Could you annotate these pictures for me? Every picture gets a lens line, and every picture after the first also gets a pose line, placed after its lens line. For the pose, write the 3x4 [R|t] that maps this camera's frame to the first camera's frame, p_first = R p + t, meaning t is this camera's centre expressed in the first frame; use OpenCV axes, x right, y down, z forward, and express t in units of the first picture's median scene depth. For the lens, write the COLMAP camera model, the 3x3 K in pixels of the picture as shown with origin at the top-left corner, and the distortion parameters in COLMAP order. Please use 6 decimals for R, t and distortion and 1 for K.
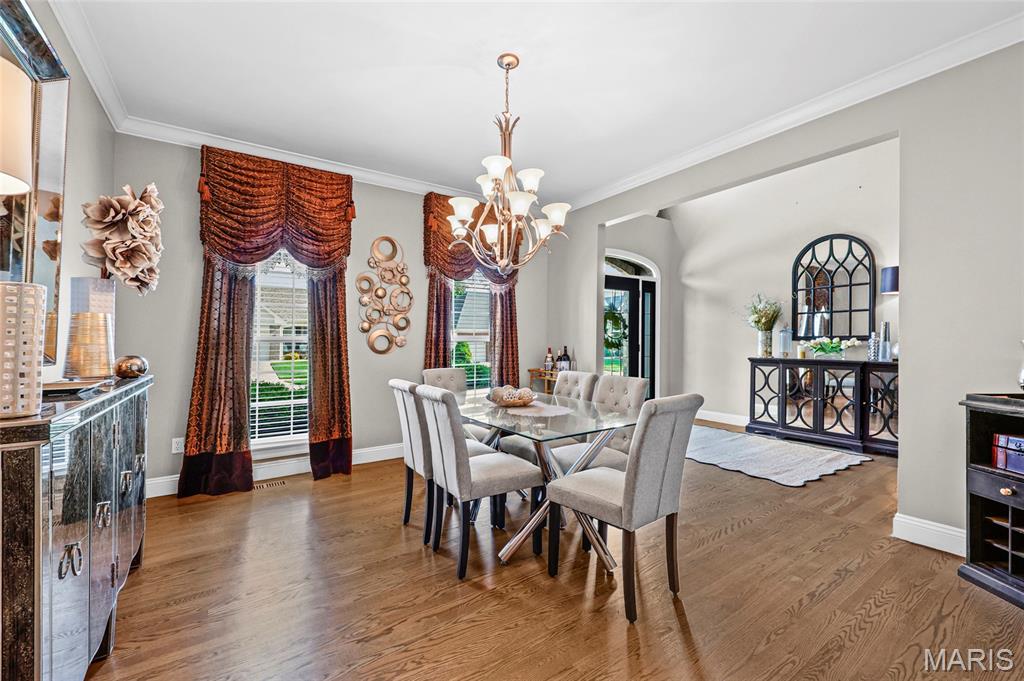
lens RADIAL K [[418.8, 0, 513.1], [0, 418.8, 341.4], [0, 0, 1]] dist [-0.001090, -0.000314]
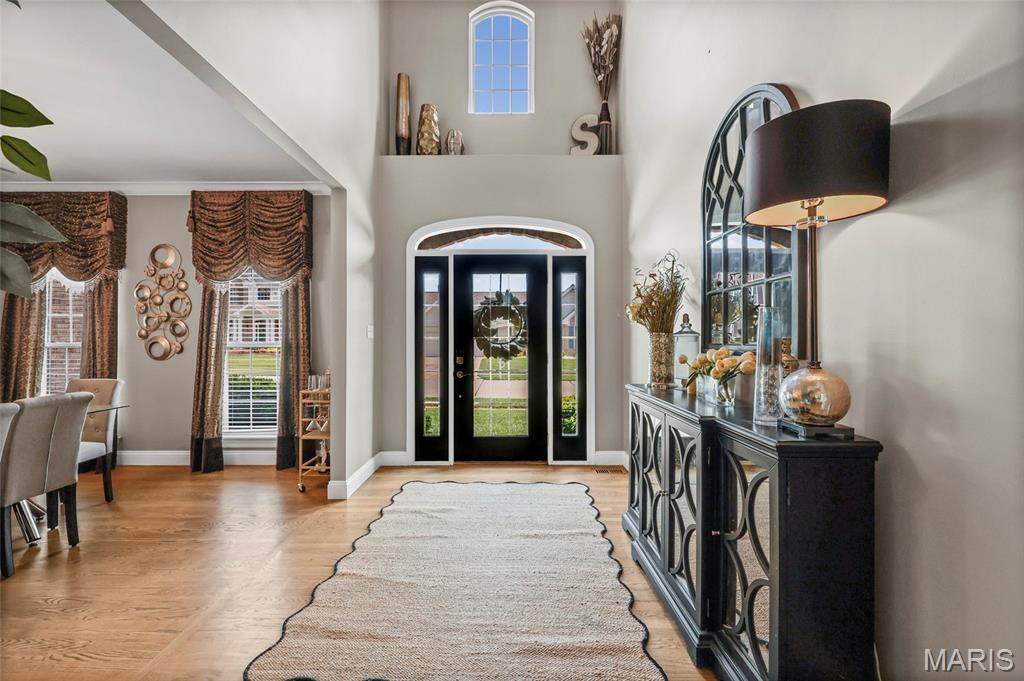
lens RADIAL K [[418.8, 0, 511.7], [0, 418.8, 336.3], [0, 0, 1]] dist [-0.001090, -0.000314]
pose [[0.832140, -0.008218, -0.554504, 0.684008], [0.000238, 0.999895, -0.014463, -0.010174], [0.554565, 0.011903, 0.832055, 0.456321]]
